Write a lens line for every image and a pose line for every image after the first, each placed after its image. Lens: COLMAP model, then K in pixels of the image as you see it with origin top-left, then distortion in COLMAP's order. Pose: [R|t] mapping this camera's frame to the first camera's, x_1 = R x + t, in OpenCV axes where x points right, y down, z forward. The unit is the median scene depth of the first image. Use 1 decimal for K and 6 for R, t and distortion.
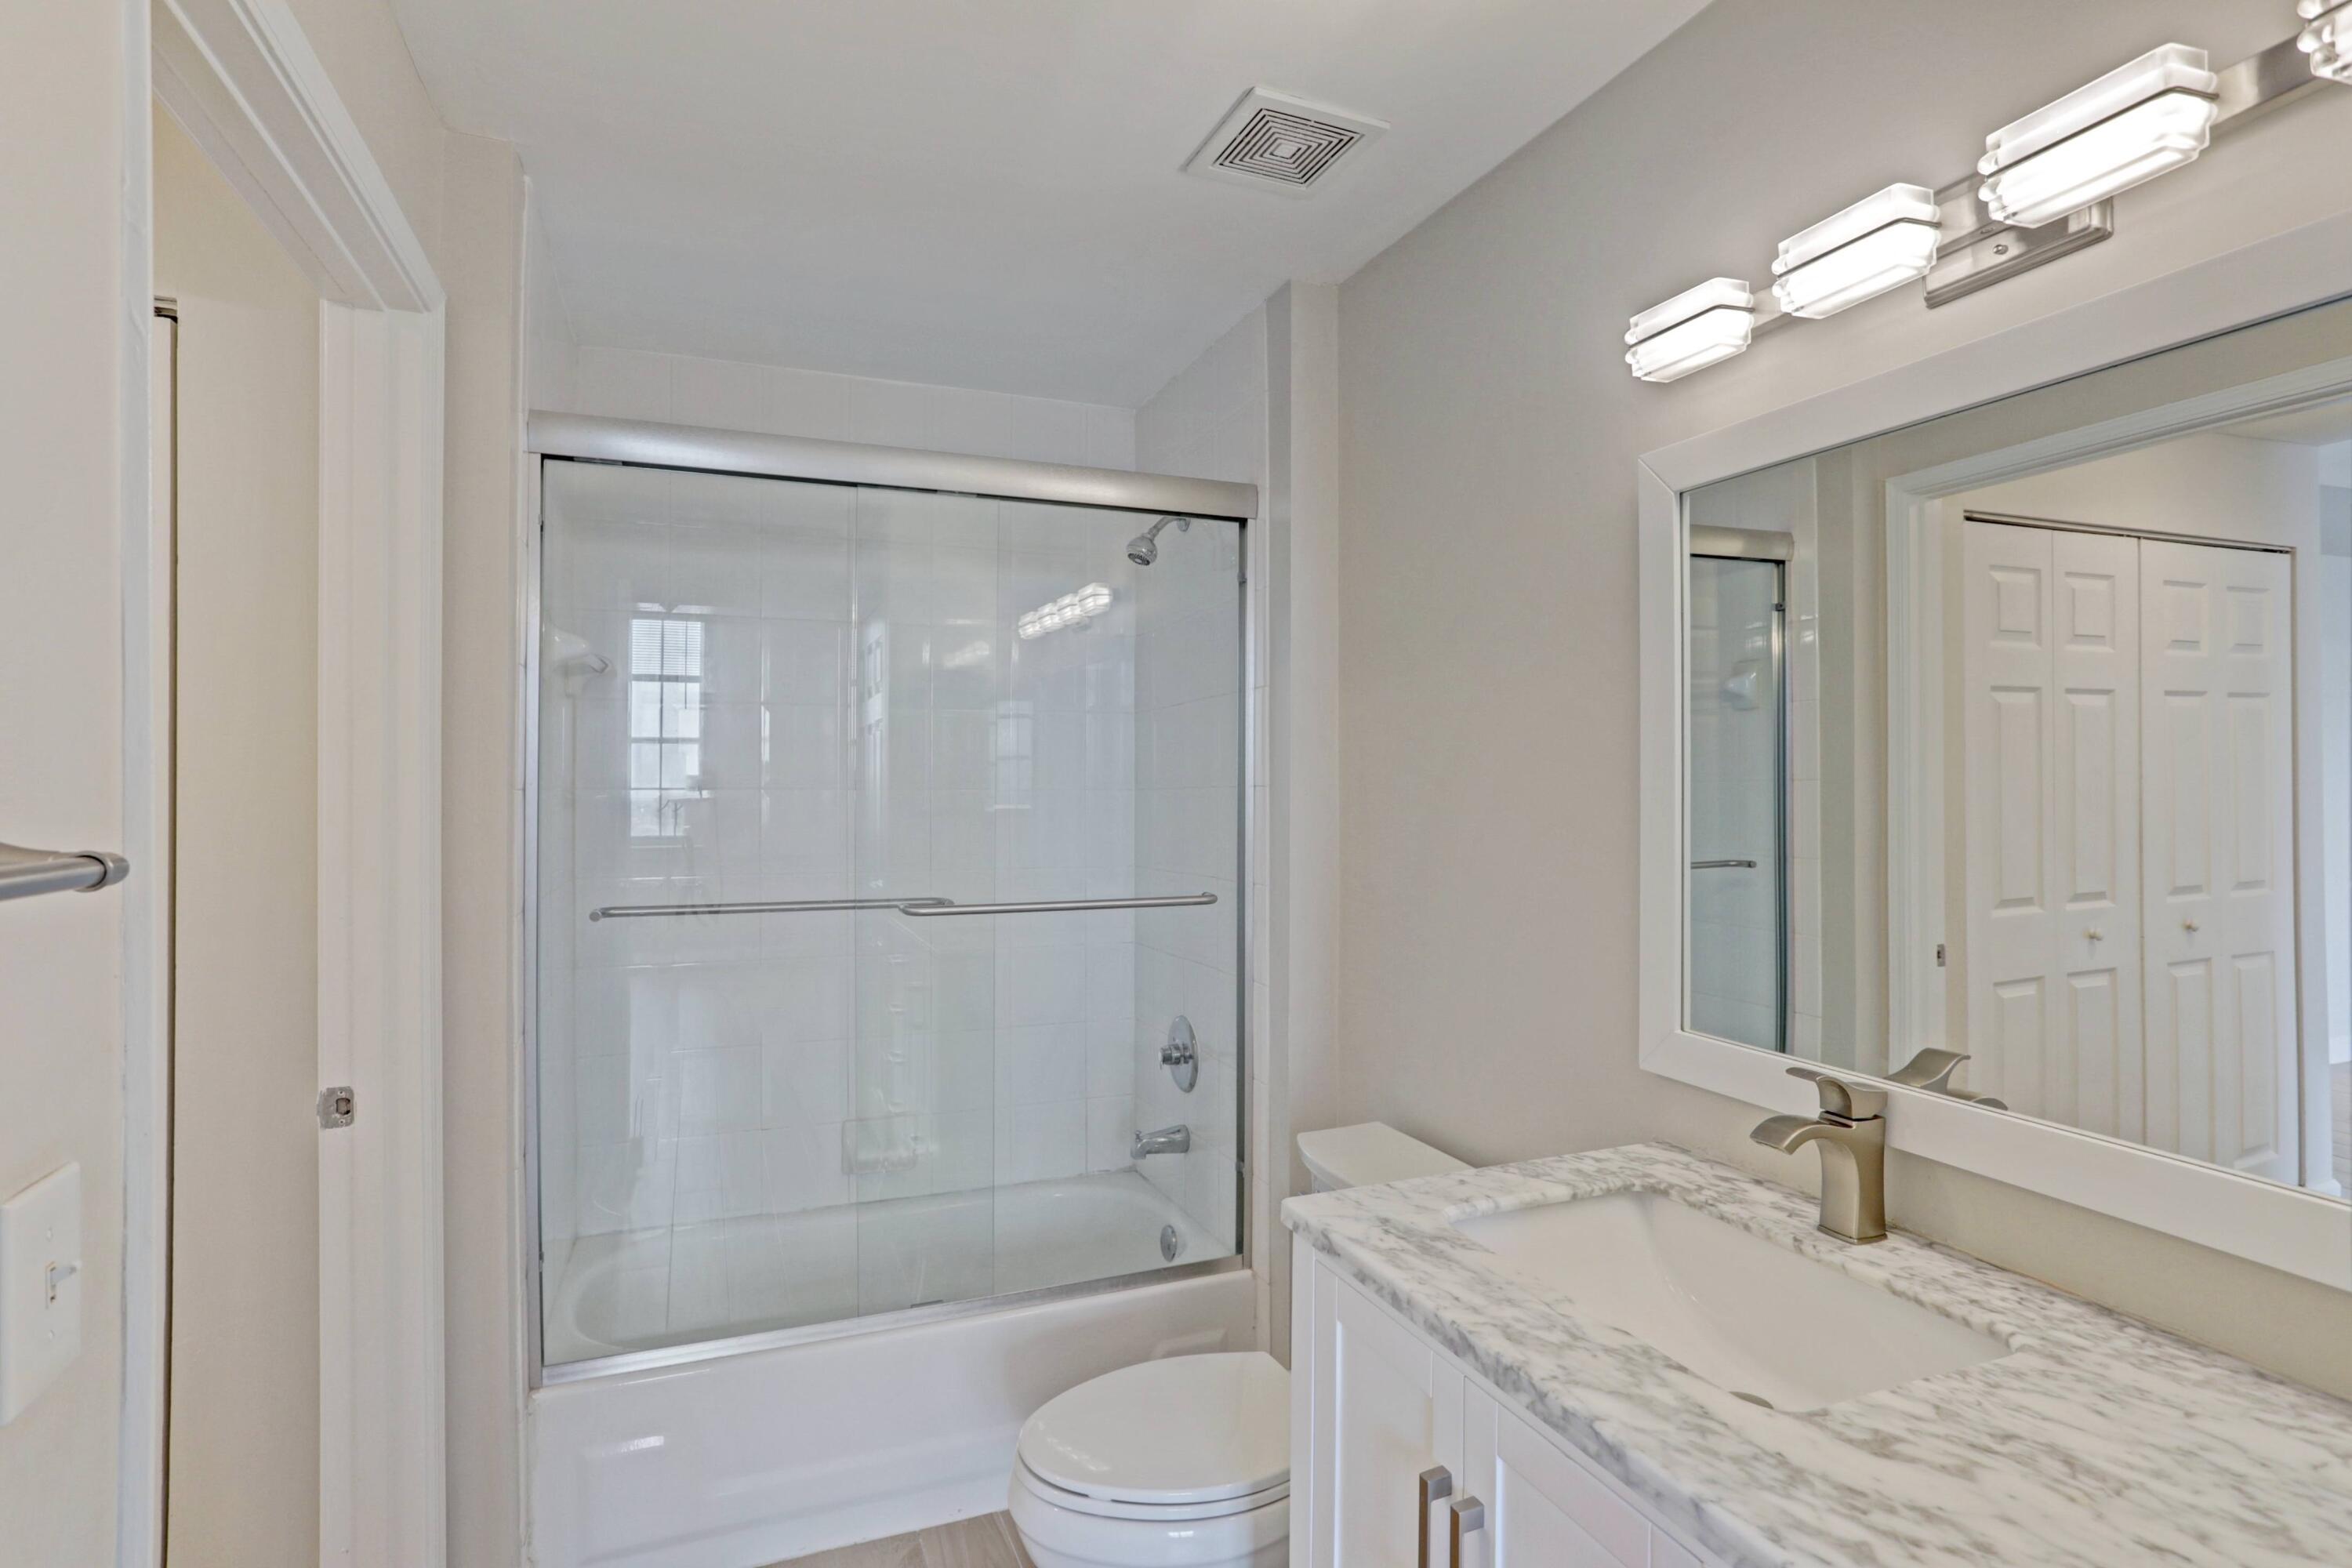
lens RADIAL K [[1153.6, 0, 1176.8], [0, 1153.6, 782.2], [0, 0, 1]] dist [-0.044093, 0.026863]
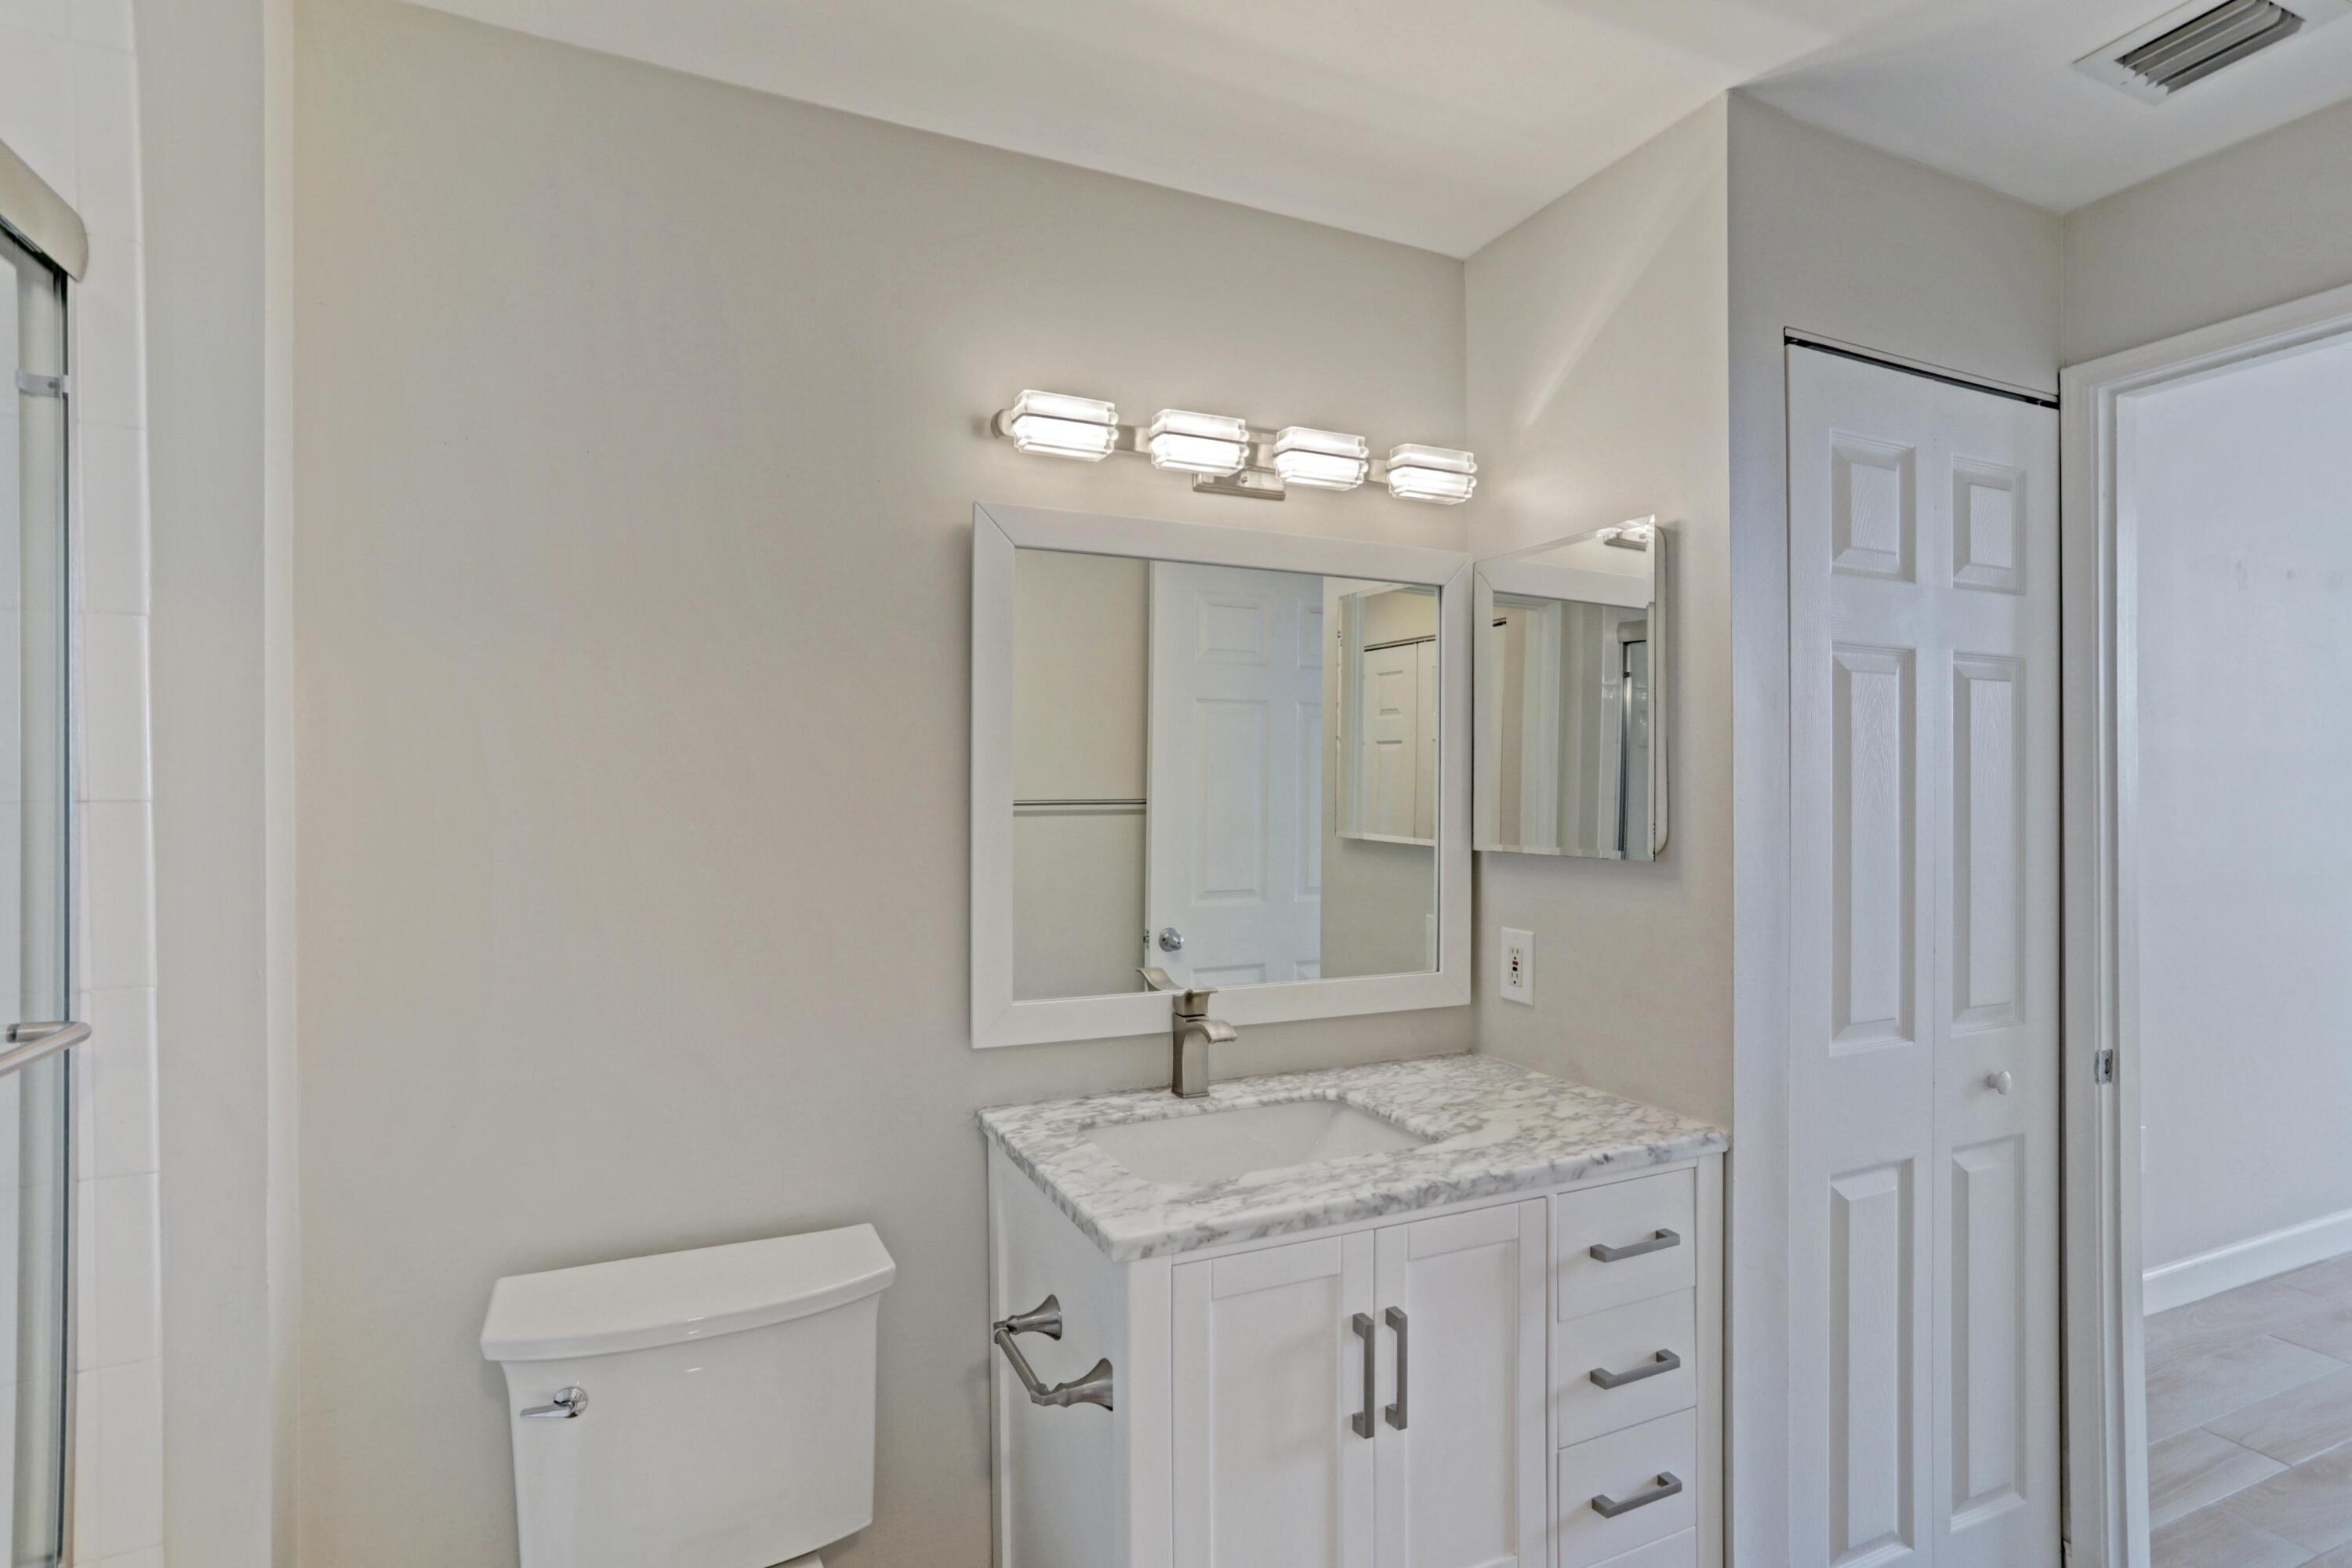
lens RADIAL K [[1153.6, 0, 1160.0], [0, 1153.6, 787.5], [0, 0, 1]] dist [-0.044093, 0.026863]
pose [[-0.032795, 0.009548, 0.999417, -1.083063], [0.005965, 0.999938, -0.009357, 0.014376], [-0.999444, 0.005655, -0.032850, 1.294606]]
